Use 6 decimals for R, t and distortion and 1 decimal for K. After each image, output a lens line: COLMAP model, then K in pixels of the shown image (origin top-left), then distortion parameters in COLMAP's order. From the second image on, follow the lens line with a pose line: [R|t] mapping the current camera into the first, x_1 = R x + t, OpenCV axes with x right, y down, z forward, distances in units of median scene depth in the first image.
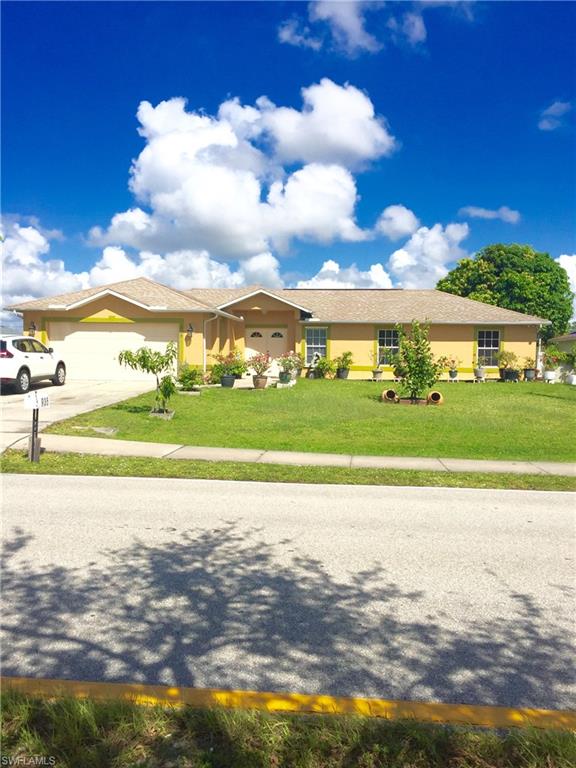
lens RADIAL K [[652.4, 0, 292.5], [0, 652.4, 386.5], [0, 0, 1]] dist [0.037597, -0.006809]
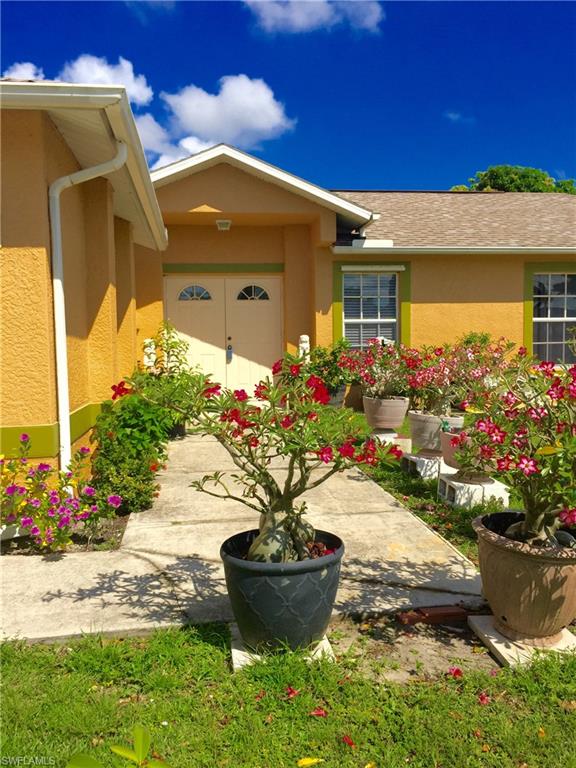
lens RADIAL K [[652.4, 0, 292.5], [0, 652.4, 386.5], [0, 0, 1]] dist [0.037597, -0.006809]
pose [[0.969827, -0.045814, 0.239451, -0.105158], [0.039560, 0.998741, 0.030861, -0.042208], [-0.240563, -0.020458, 0.970418, 0.727636]]
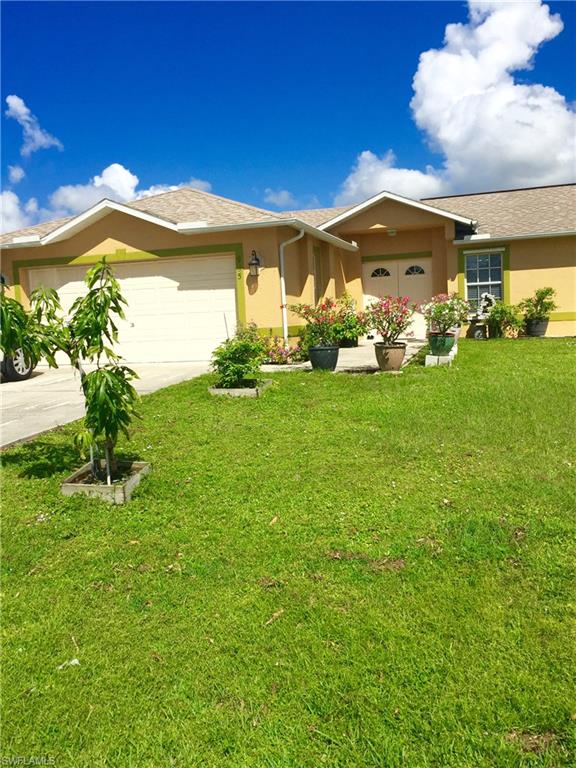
lens RADIAL K [[652.4, 0, 292.5], [0, 652.4, 386.5], [0, 0, 1]] dist [0.037597, -0.006809]
pose [[0.979570, -0.039328, -0.197221, -0.021849], [0.051583, 0.997018, 0.057394, -0.013173], [0.194375, -0.066395, 0.978678, 0.424805]]
